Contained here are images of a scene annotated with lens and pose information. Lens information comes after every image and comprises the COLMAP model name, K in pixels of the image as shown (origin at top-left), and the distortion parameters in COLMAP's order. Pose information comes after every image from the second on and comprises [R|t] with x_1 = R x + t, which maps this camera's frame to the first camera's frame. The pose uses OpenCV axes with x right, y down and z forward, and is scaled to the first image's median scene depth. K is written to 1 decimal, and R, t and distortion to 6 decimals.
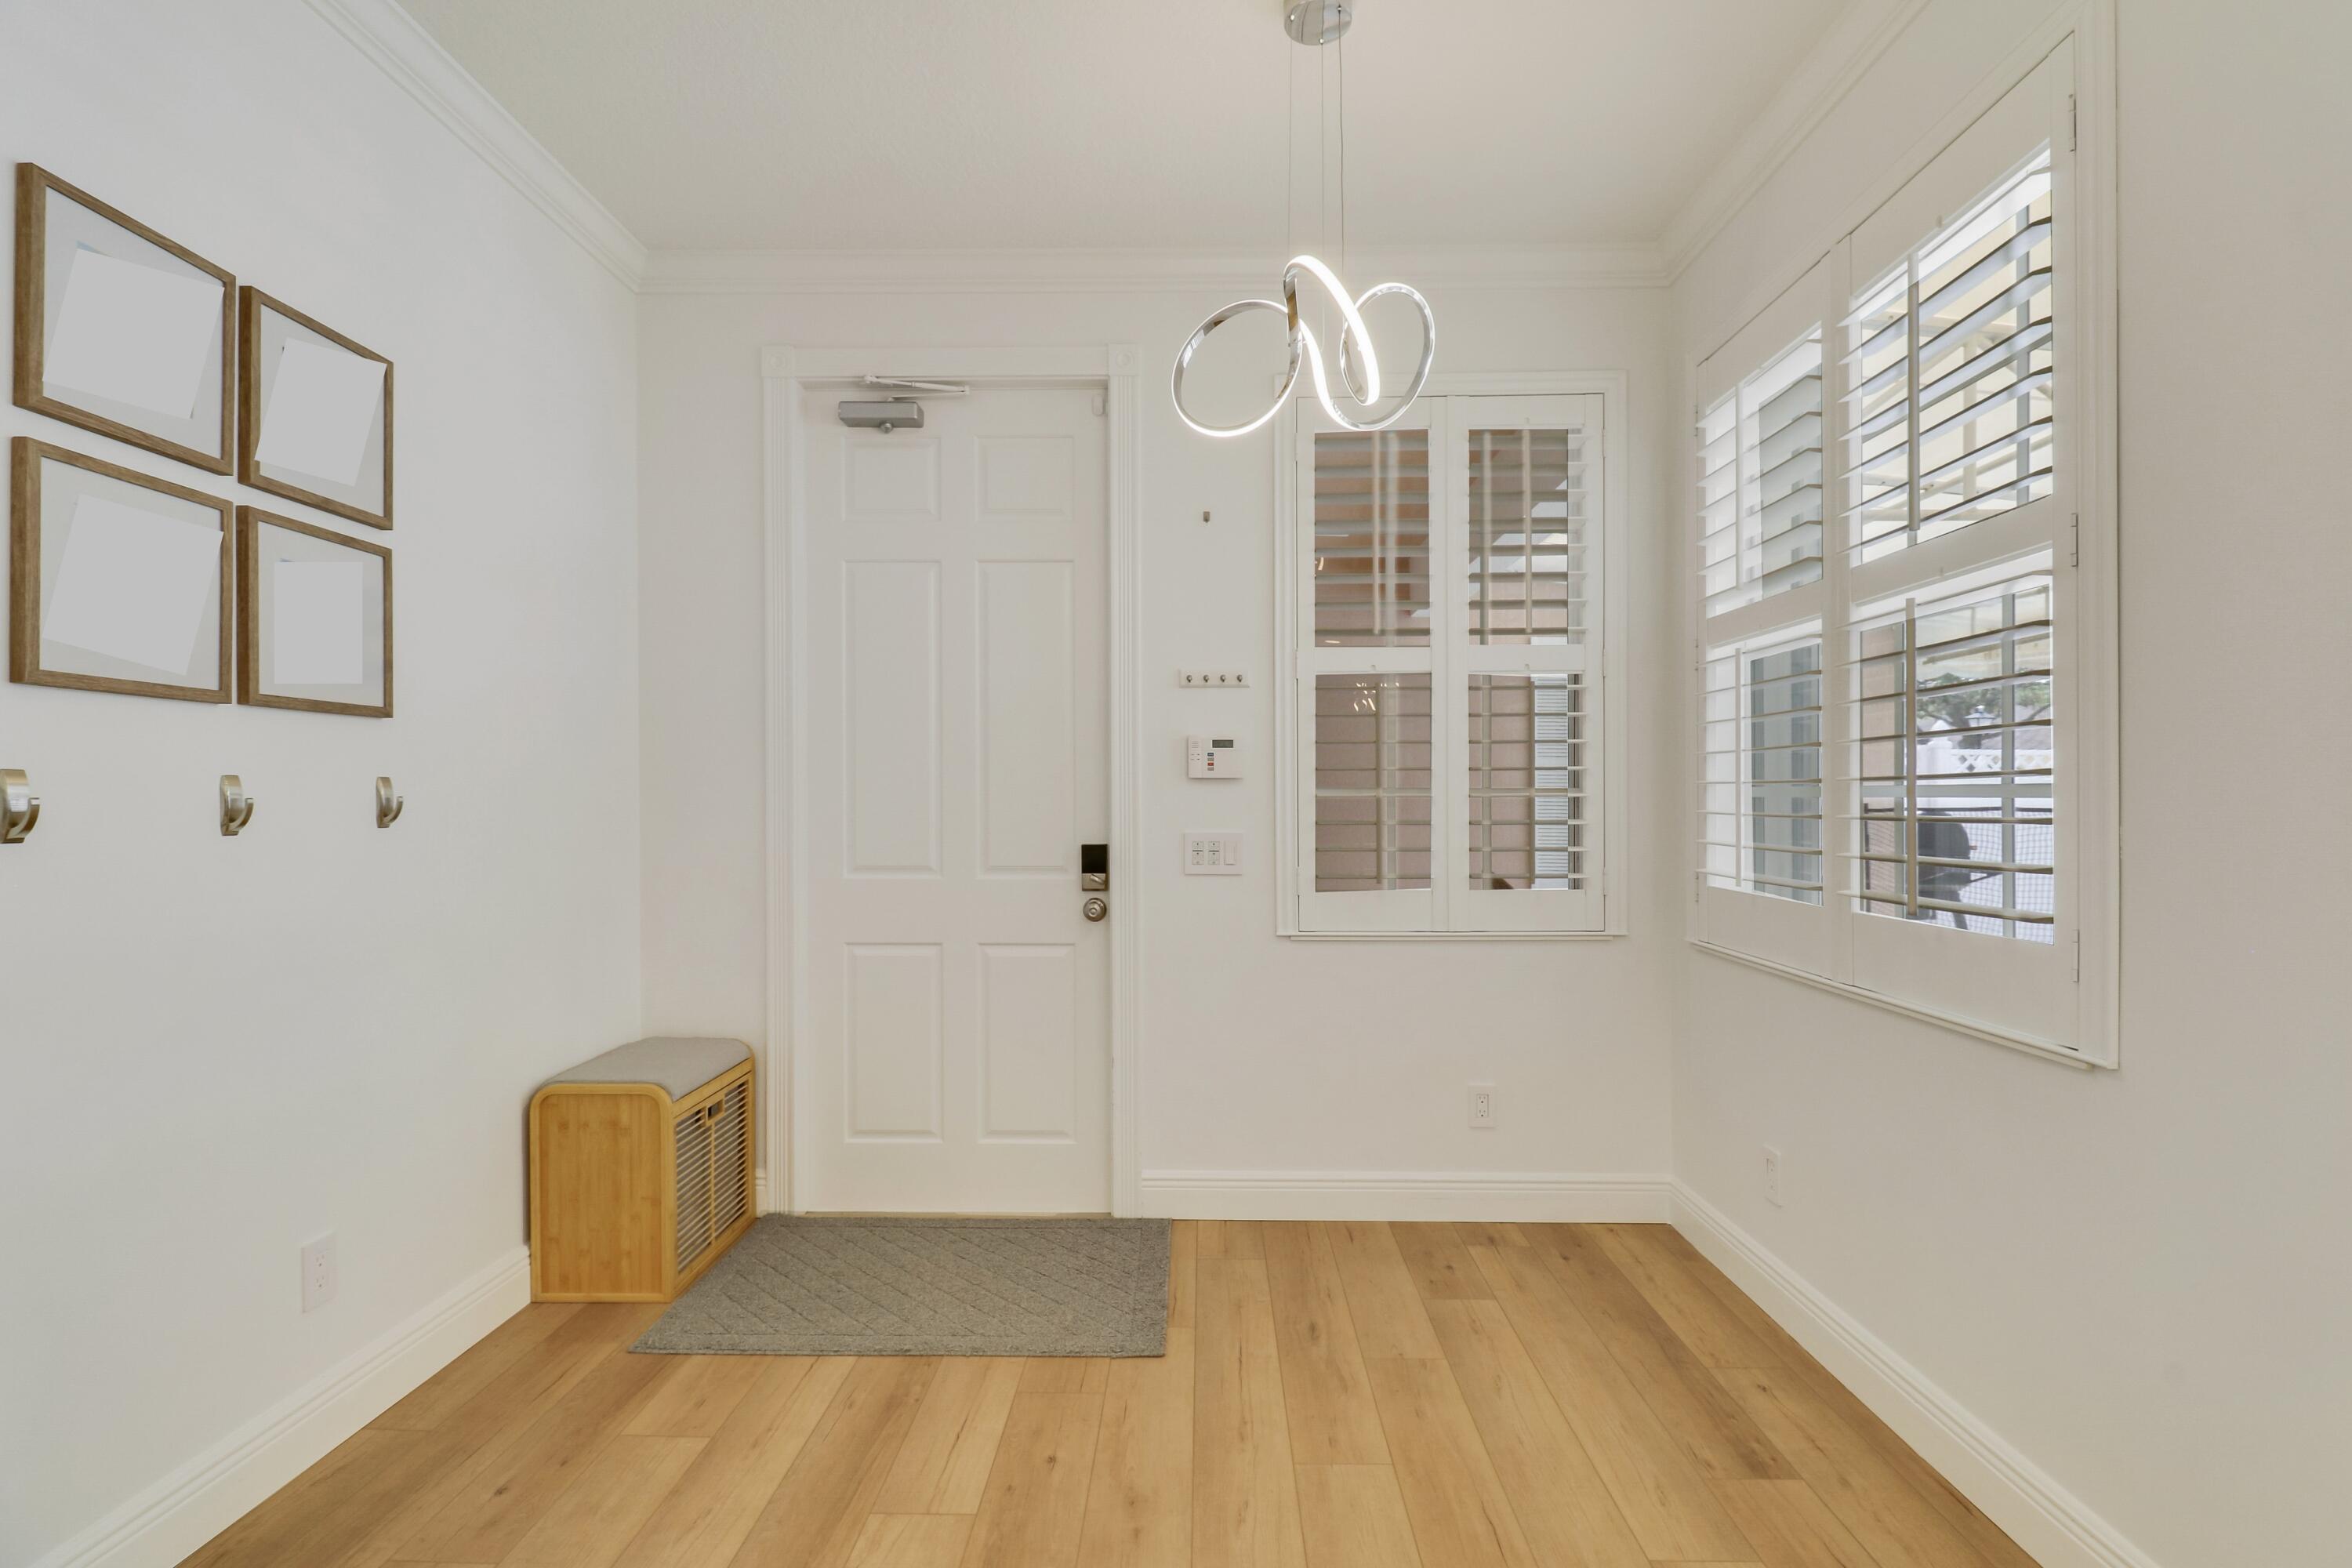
lens RADIAL K [[1127.9, 0, 1179.7], [0, 1127.9, 808.3], [0, 0, 1]] dist [-0.001362, -0.010260]
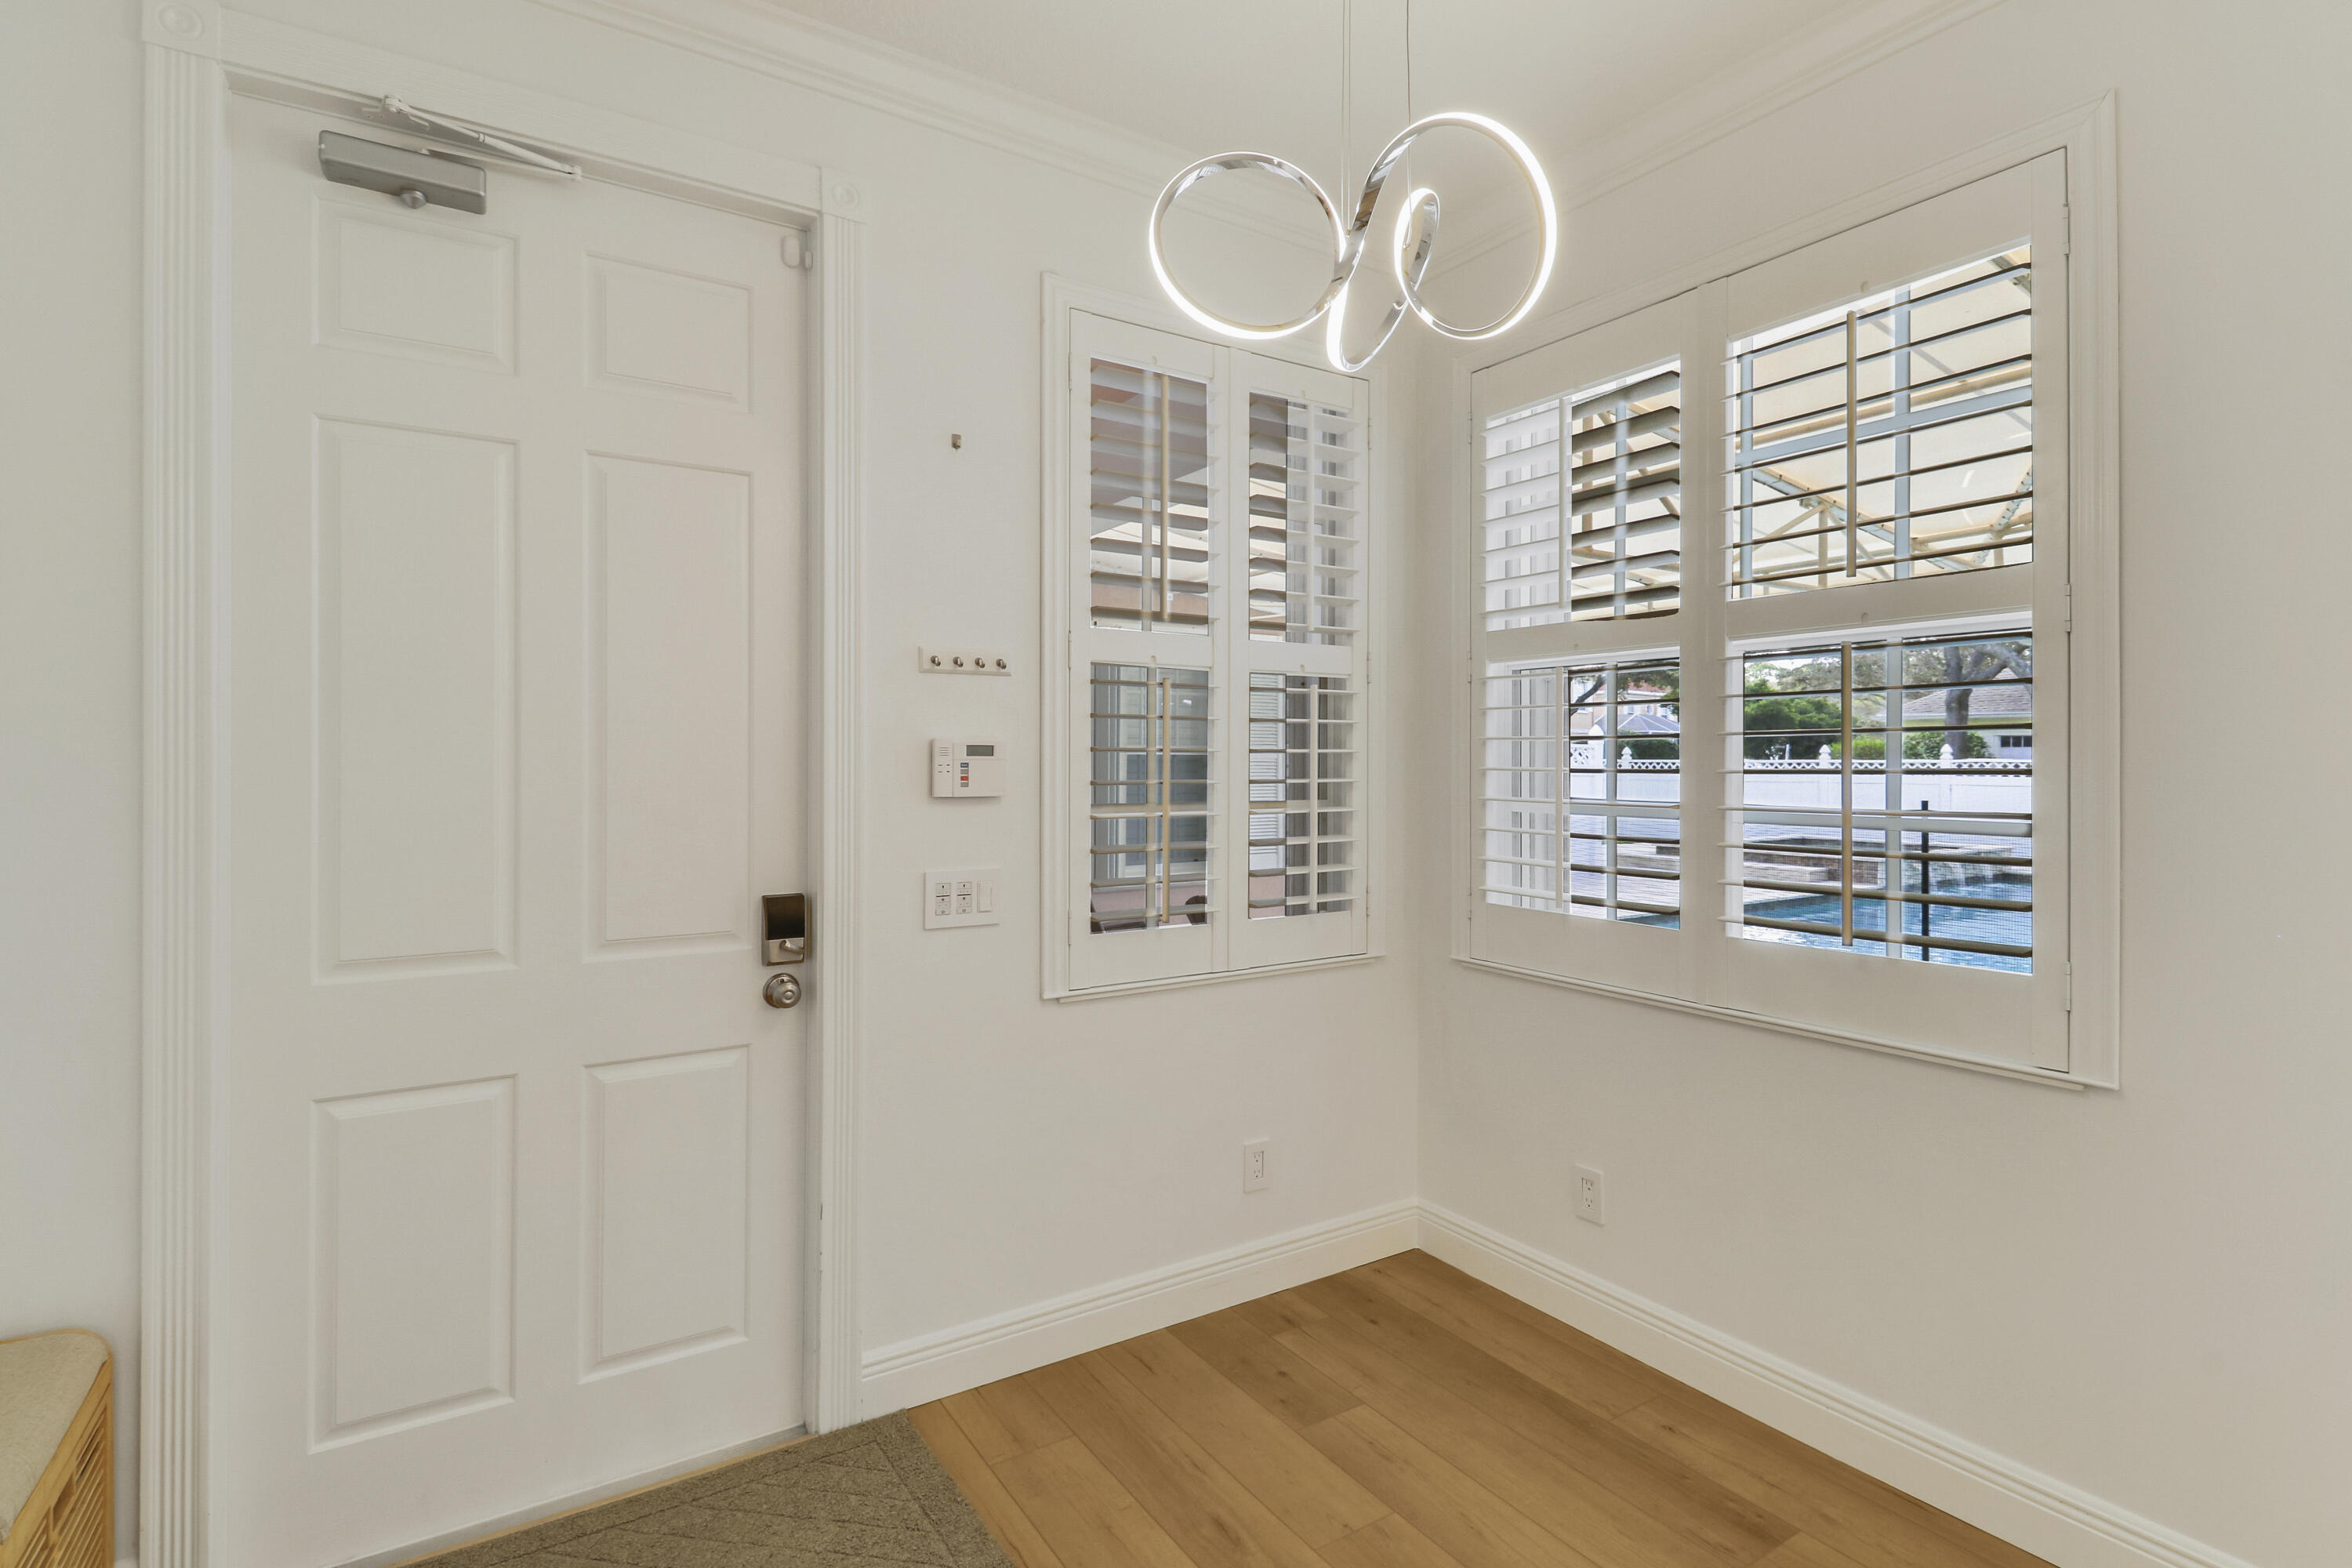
lens RADIAL K [[1124.1, 0, 1224.0], [0, 1124.1, 765.3], [0, 0, 1]] dist [0.003048, -0.014208]
pose [[0.814069, -0.000215, 0.580769, -0.263164], [0.004443, 0.999973, -0.005857, -0.042625], [-0.580752, 0.007349, 0.814047, 0.303283]]
